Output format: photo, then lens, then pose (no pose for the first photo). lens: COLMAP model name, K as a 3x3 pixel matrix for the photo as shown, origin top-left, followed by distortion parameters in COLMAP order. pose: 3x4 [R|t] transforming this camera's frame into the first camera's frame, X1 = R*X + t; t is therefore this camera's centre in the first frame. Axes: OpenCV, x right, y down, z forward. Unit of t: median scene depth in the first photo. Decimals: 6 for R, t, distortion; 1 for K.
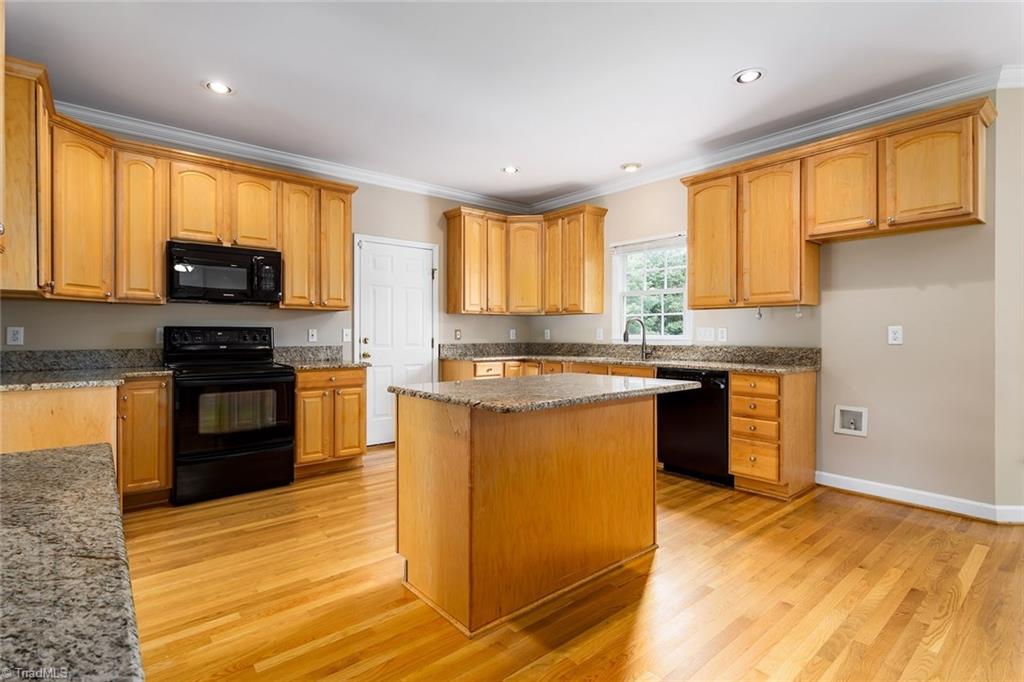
lens RADIAL K [[496.2, 0, 512.5], [0, 496.2, 336.0], [0, 0, 1]] dist [0.003225, -0.001078]
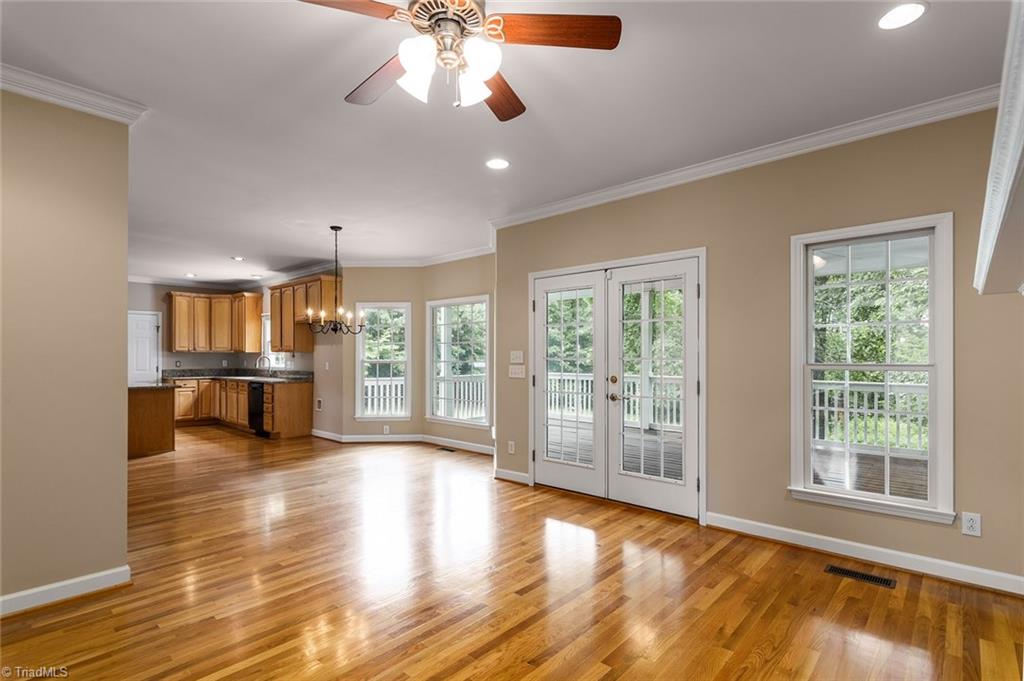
lens RADIAL K [[496.2, 0, 515.0], [0, 496.2, 353.4], [0, 0, 1]] dist [0.003225, -0.001078]
pose [[0.991408, 0.000581, 0.130804, 1.108839], [0.000528, 0.999964, -0.008447, -0.033636], [-0.130805, 0.008443, 0.991372, -1.146916]]
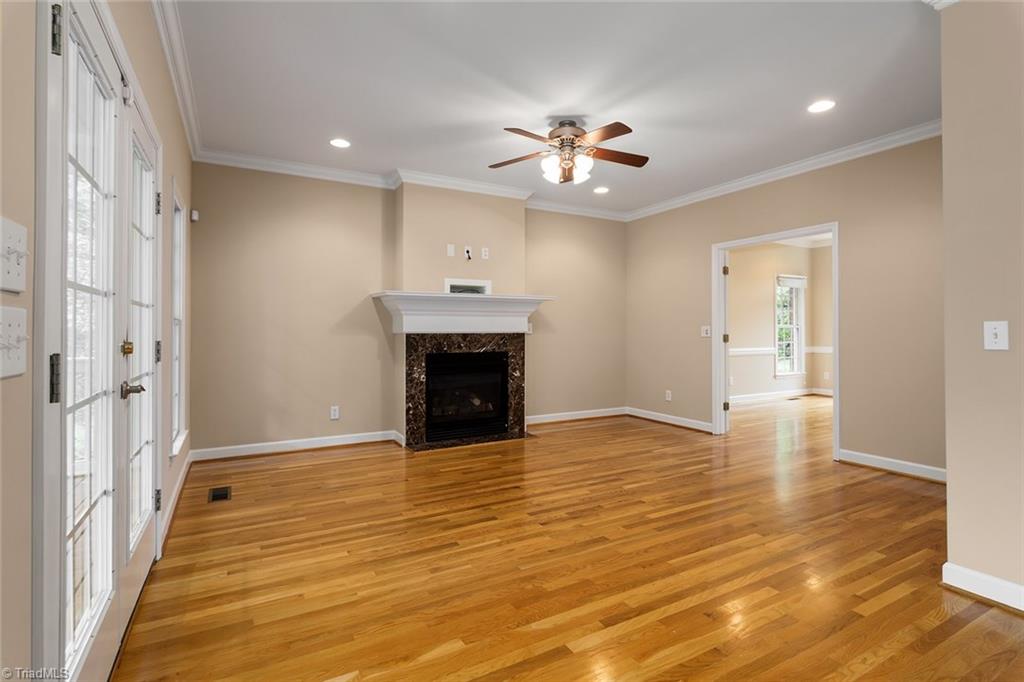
lens RADIAL K [[496.2, 0, 514.4], [0, 496.2, 323.0], [0, 0, 1]] dist [0.003225, -0.001078]
pose [[-0.982004, 0.003350, 0.188829, 1.029533], [0.000719, 0.999902, -0.014002, -0.003003], [-0.188857, -0.013614, -0.981910, 0.239193]]
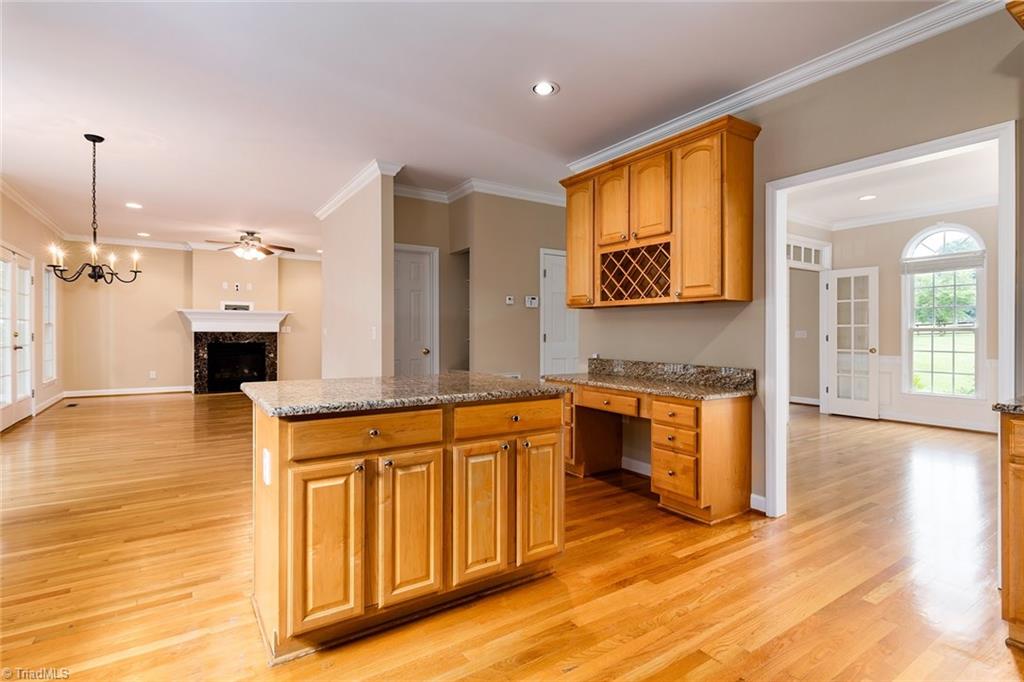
lens RADIAL K [[496.2, 0, 514.7], [0, 496.2, 332.8], [0, 0, 1]] dist [0.003225, -0.001078]
pose [[-0.993742, -0.005731, 0.111553, -0.139721], [-0.005506, 0.999982, 0.002327, -0.003596], [-0.111564, 0.001698, -0.993756, 1.136900]]
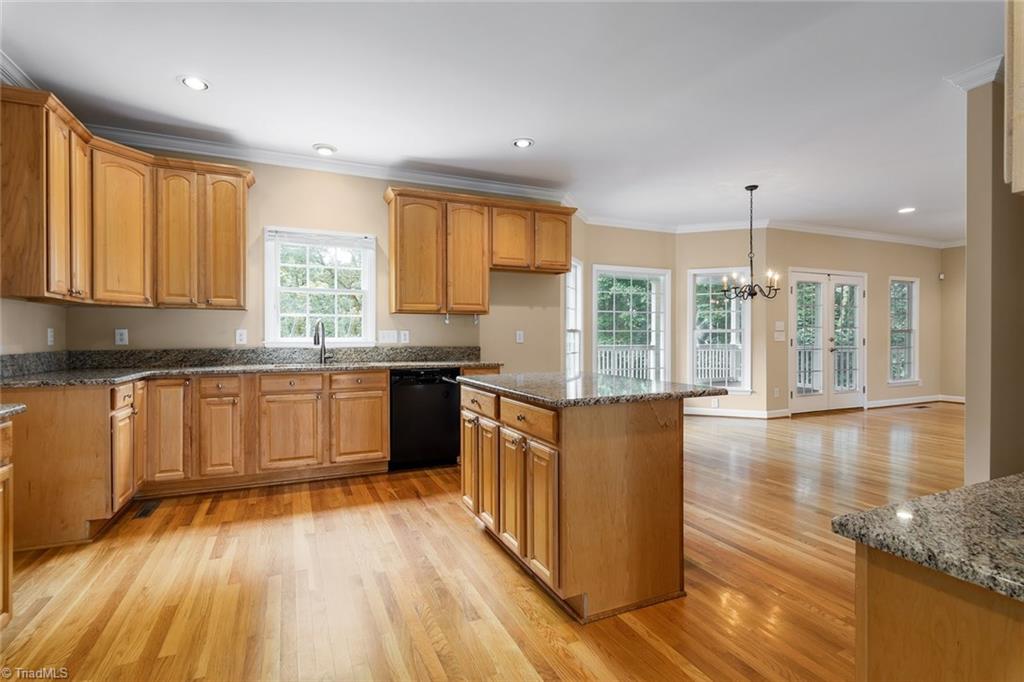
lens RADIAL K [[496.2, 0, 510.5], [0, 496.2, 339.1], [0, 0, 1]] dist [0.003225, -0.001078]
pose [[0.276970, -0.005646, 0.960862, -0.602200], [0.003909, 0.999981, 0.004749, -0.001782], [-0.960871, 0.002441, 0.276987, 0.489231]]
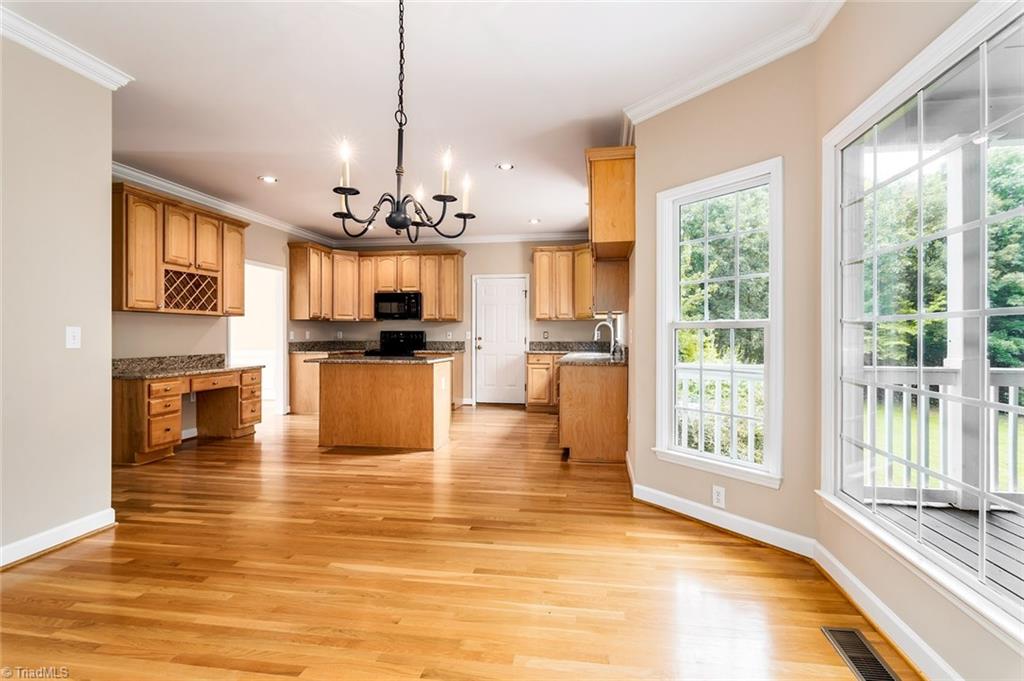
lens RADIAL K [[496.2, 0, 510.3], [0, 496.2, 335.3], [0, 0, 1]] dist [0.003225, -0.001078]
pose [[0.647105, 0.002261, -0.762397, 1.230035], [-0.003293, 0.999995, 0.000170, -0.002662], [0.762394, 0.002401, 0.647109, 0.012656]]
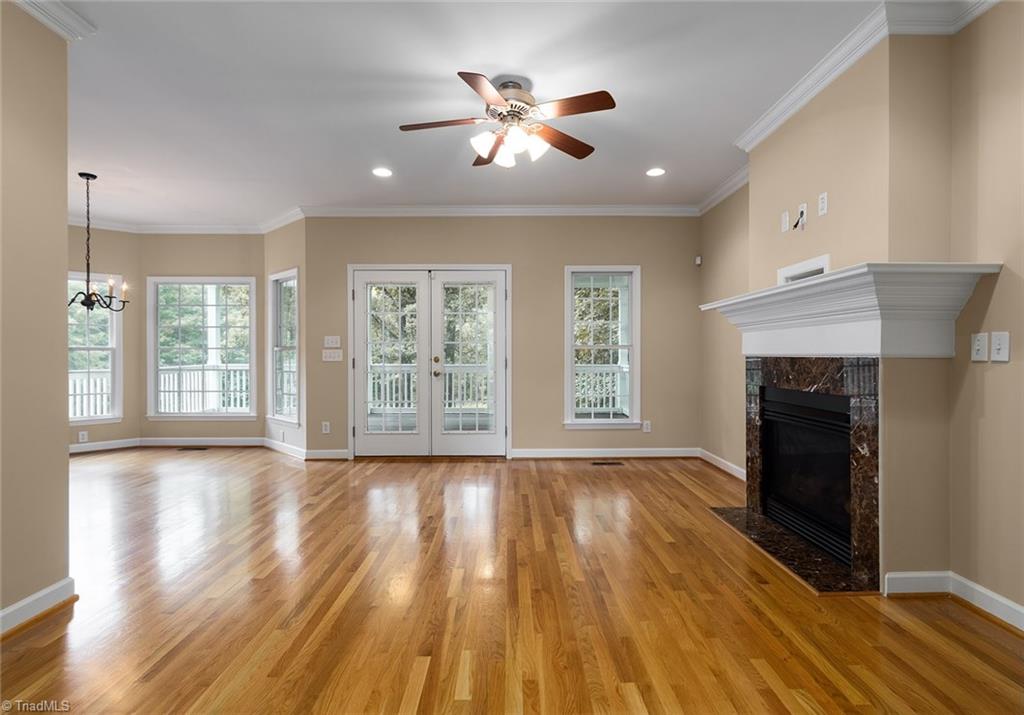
lens RADIAL K [[516.0, 0, 513.3], [0, 516.0, 354.8], [0, 0, 1]] dist [0.005618, 0.001687]
pose [[0.638722, -0.001906, 0.769435, 0.531321], [0.002561, 0.999997, 0.000351, 0.000392], [-0.769433, 0.001747, 0.638725, -1.160008]]
